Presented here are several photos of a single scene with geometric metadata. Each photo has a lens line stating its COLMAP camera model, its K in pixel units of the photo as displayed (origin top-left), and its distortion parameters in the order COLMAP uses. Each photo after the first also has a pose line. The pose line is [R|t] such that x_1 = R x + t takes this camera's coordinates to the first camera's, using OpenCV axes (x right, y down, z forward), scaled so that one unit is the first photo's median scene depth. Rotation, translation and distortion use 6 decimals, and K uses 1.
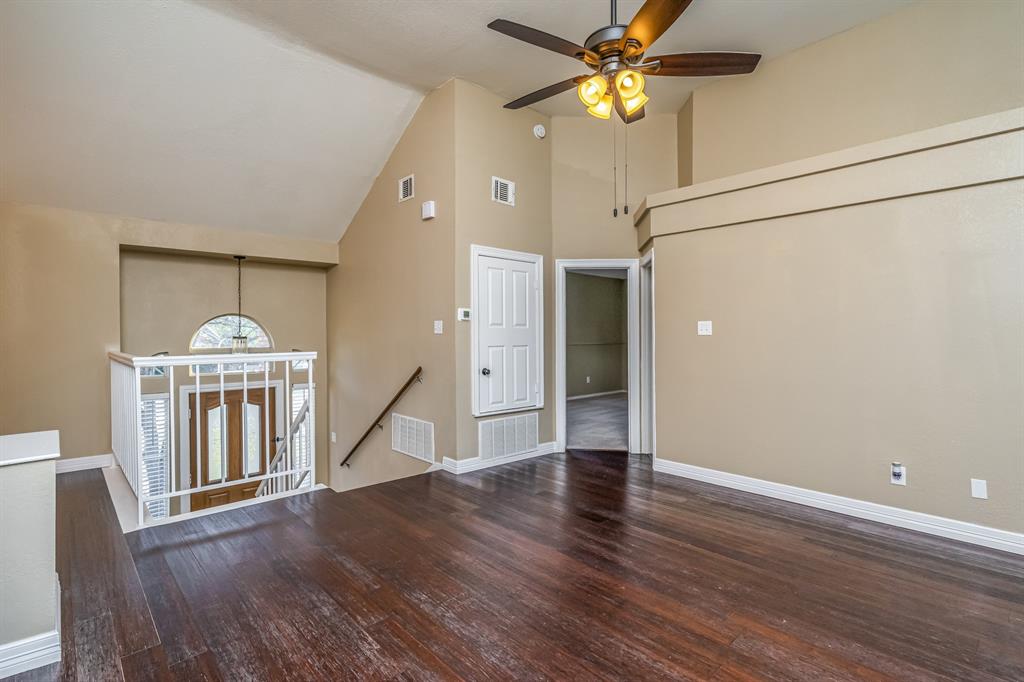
lens RADIAL K [[487.1, 0, 513.8], [0, 487.1, 338.0], [0, 0, 1]] dist [0.004386, 0.000797]
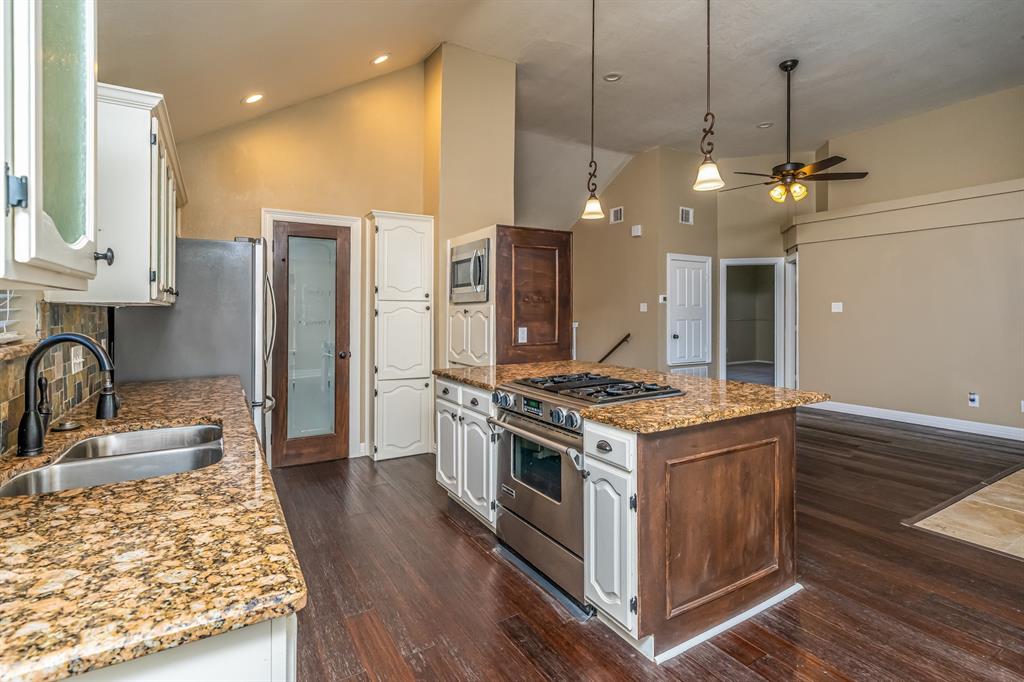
lens RADIAL K [[487.1, 0, 513.4], [0, 487.1, 314.1], [0, 0, 1]] dist [0.004386, 0.000797]
pose [[0.978435, 0.000296, -0.206557, -0.233840], [0.000086, 0.999998, 0.001840, -0.003528], [0.206557, -0.001818, 0.978433, -0.574524]]
